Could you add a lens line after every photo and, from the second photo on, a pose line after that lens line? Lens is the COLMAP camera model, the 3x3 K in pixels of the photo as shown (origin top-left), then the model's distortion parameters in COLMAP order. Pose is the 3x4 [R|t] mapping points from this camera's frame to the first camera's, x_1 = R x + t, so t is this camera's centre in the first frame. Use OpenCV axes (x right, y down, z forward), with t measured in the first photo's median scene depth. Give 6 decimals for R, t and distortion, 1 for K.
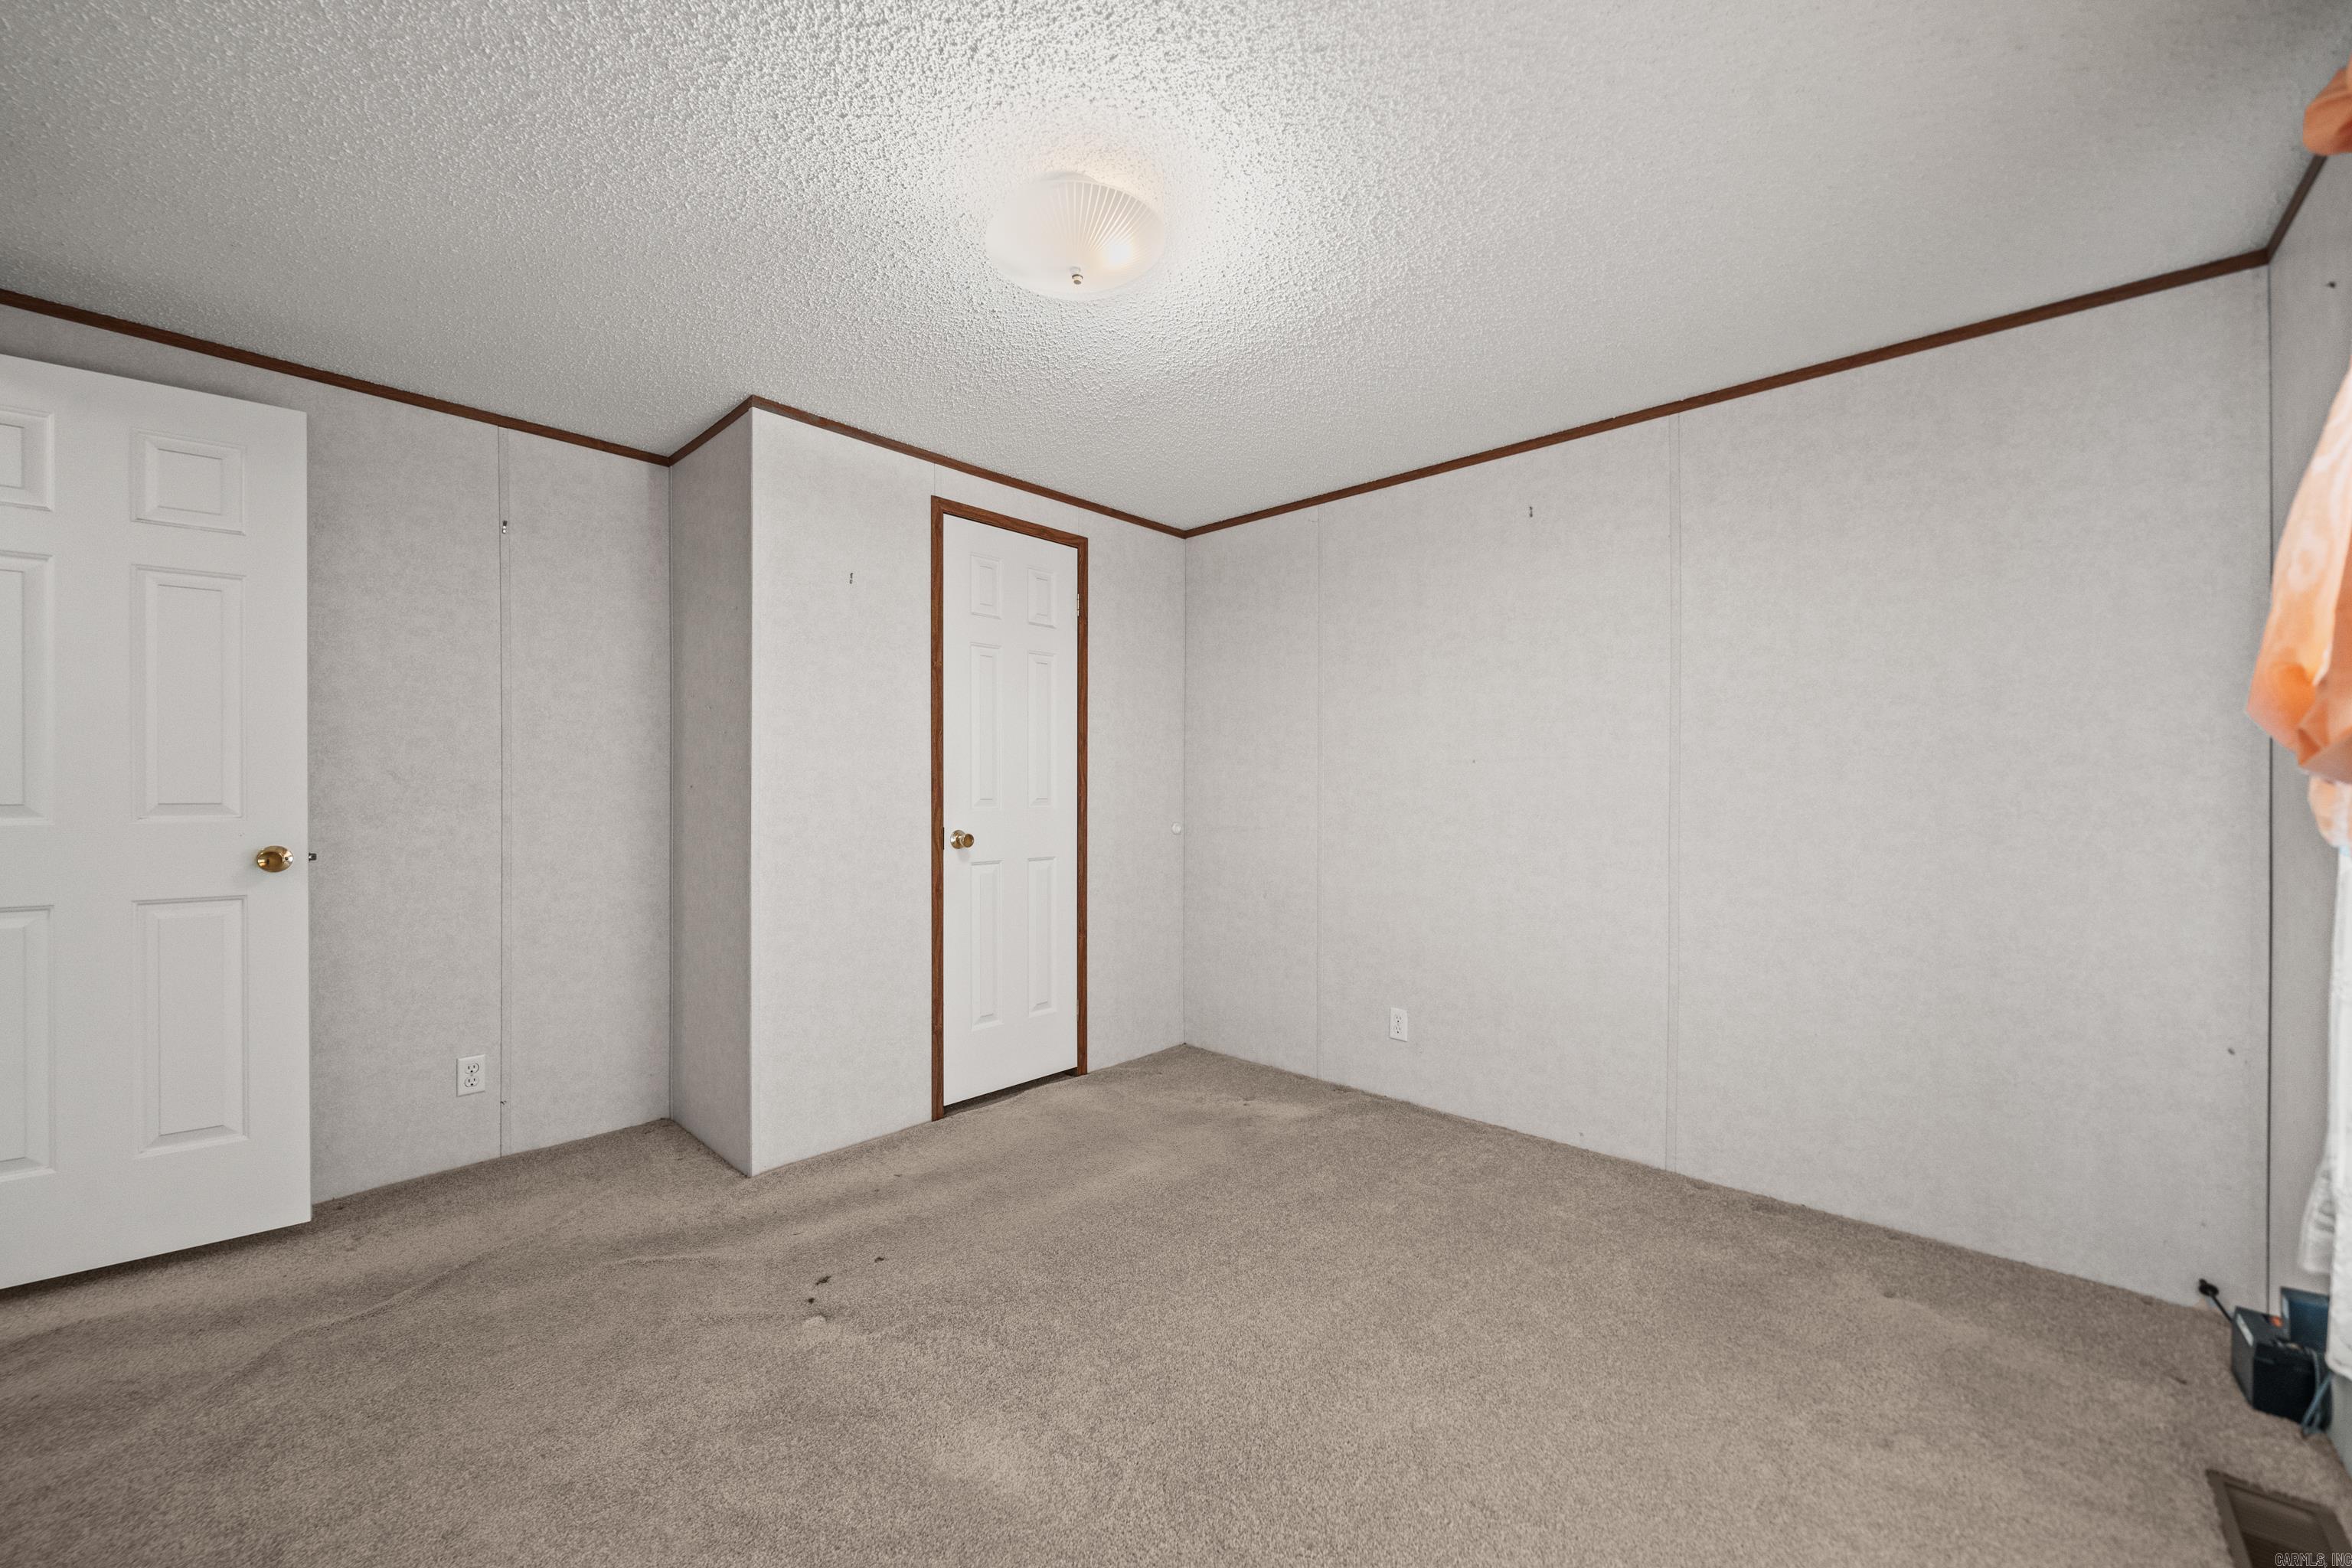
lens RADIAL K [[873.1, 0, 1174.6], [0, 873.1, 809.8], [0, 0, 1]] dist [-0.001003, 0.000005]
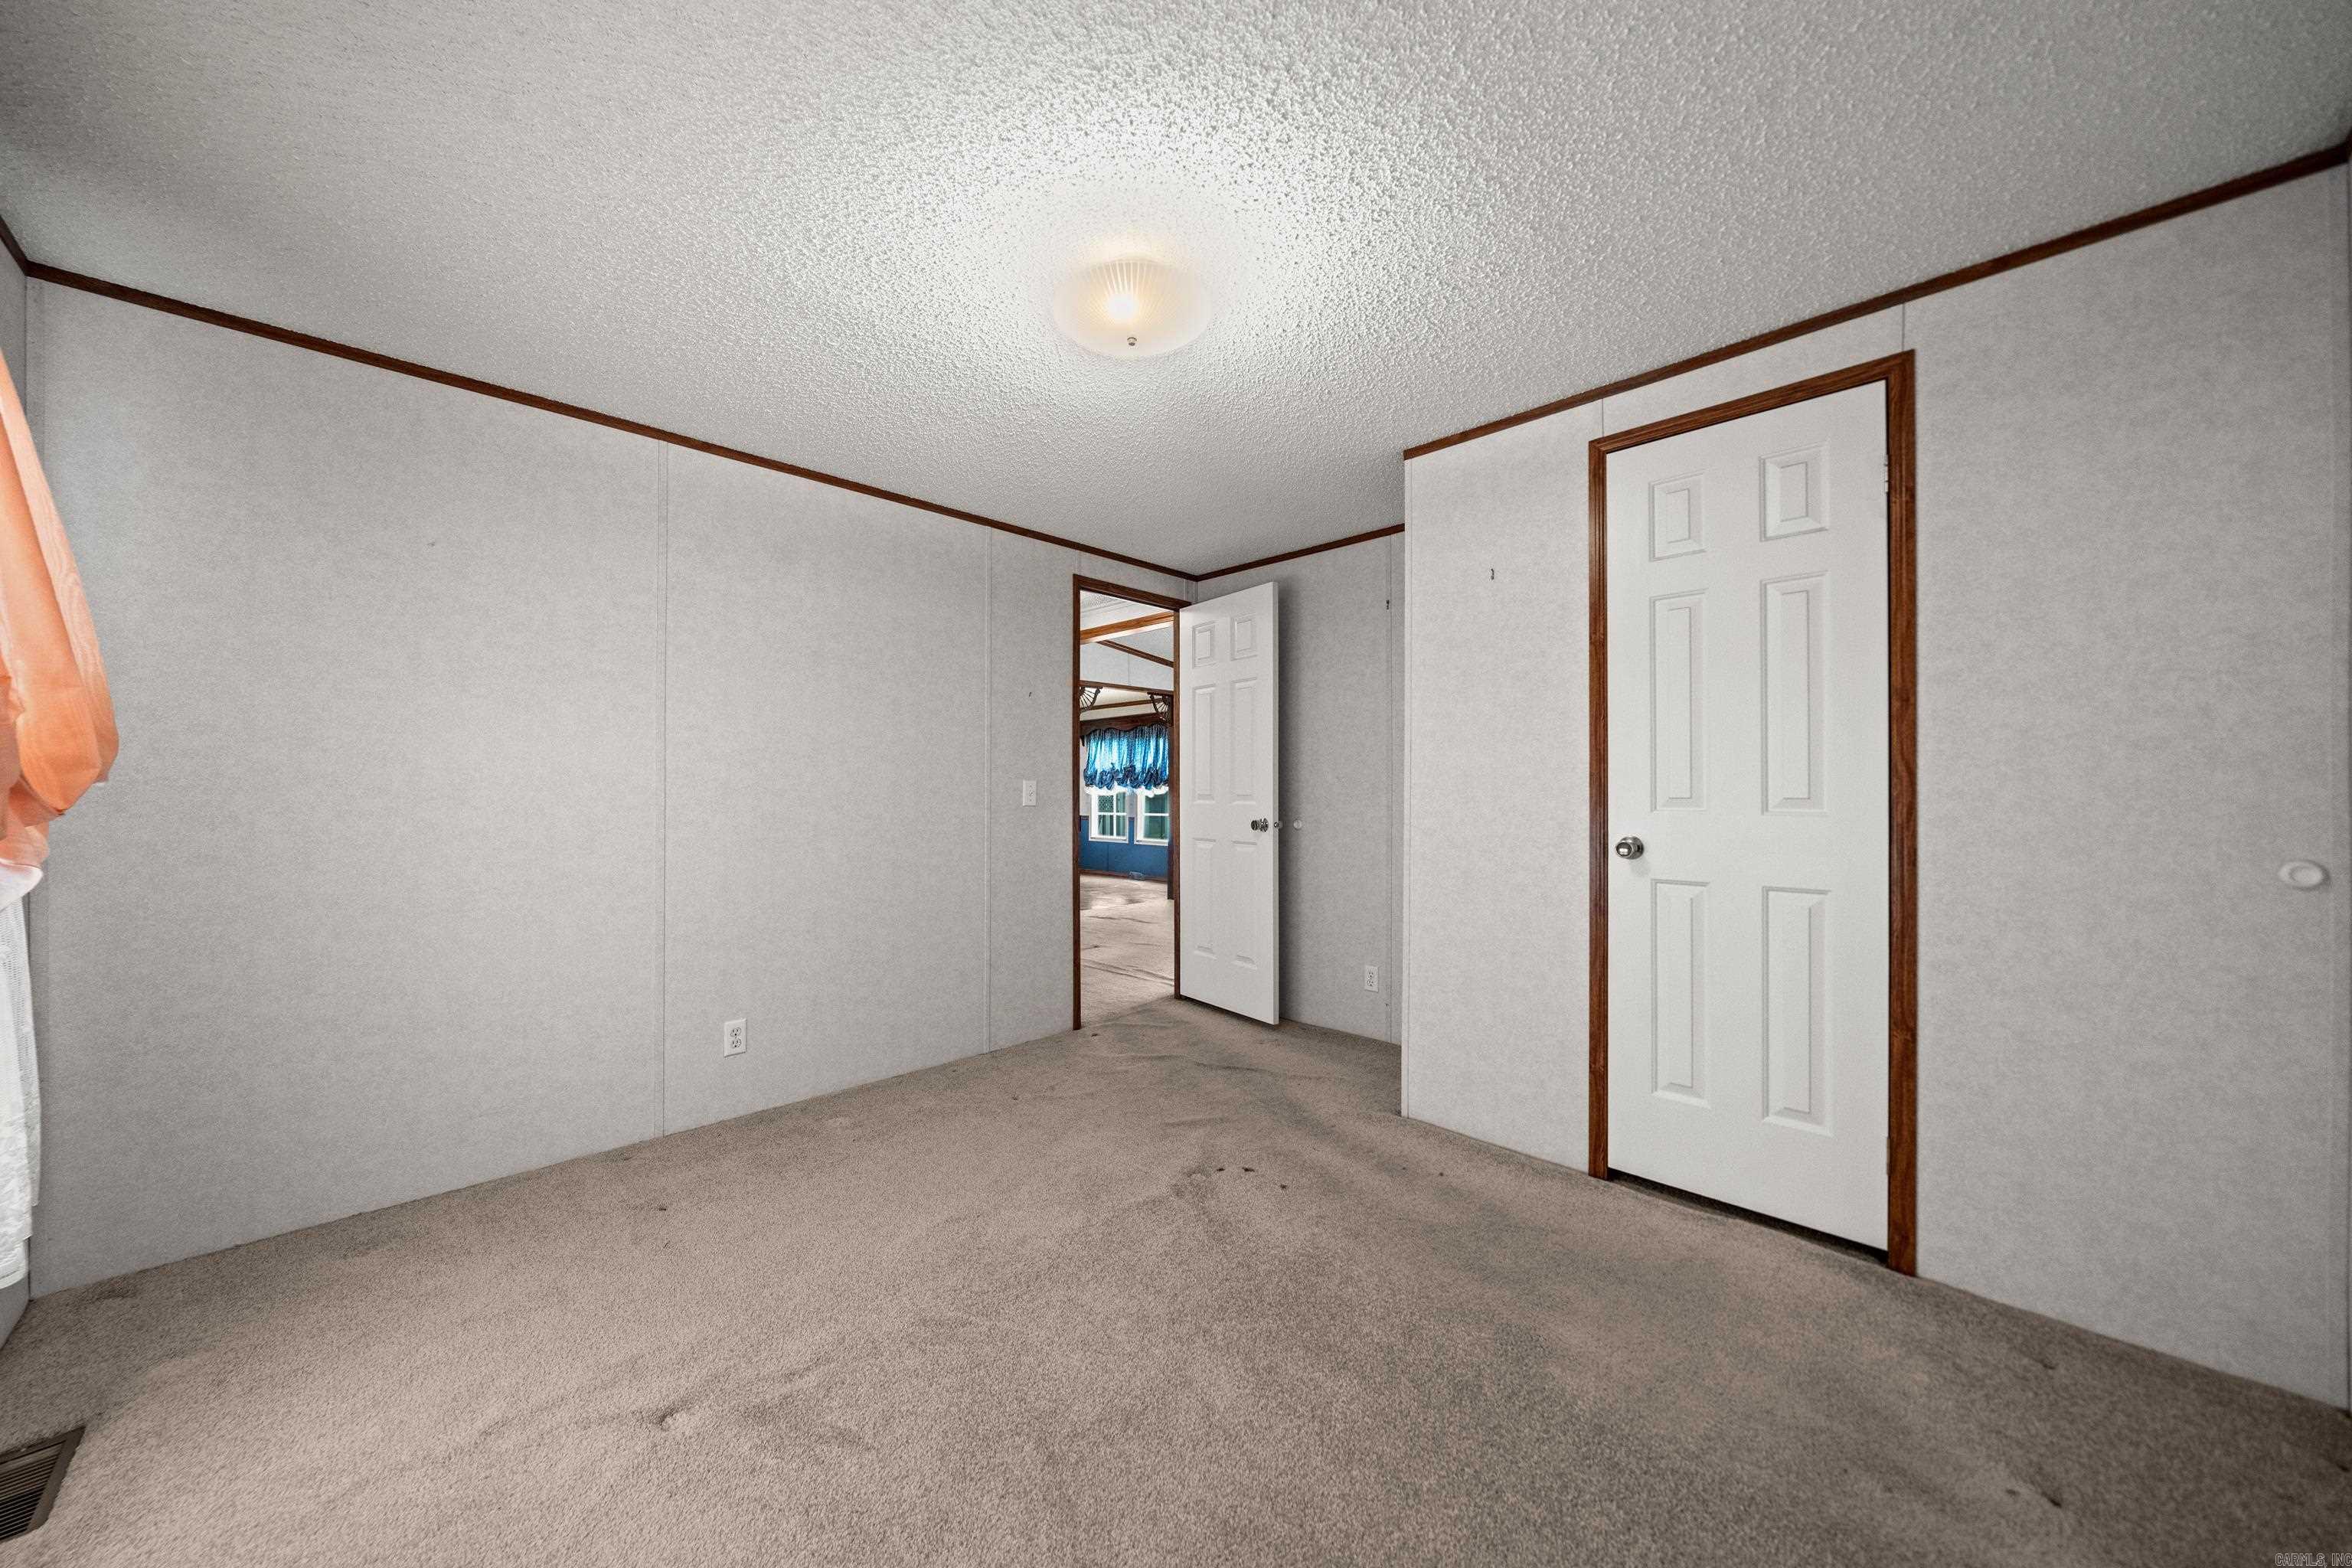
lens RADIAL K [[825.6, 0, 1164.0], [0, 825.6, 799.0], [0, 0, 1]] dist [-0.000913, -0.000027]
pose [[-0.042228, 0.009626, -0.999062, 0.548798], [-0.020606, 0.999733, 0.010504, -0.009694], [0.998895, 0.021030, -0.042018, 0.622413]]
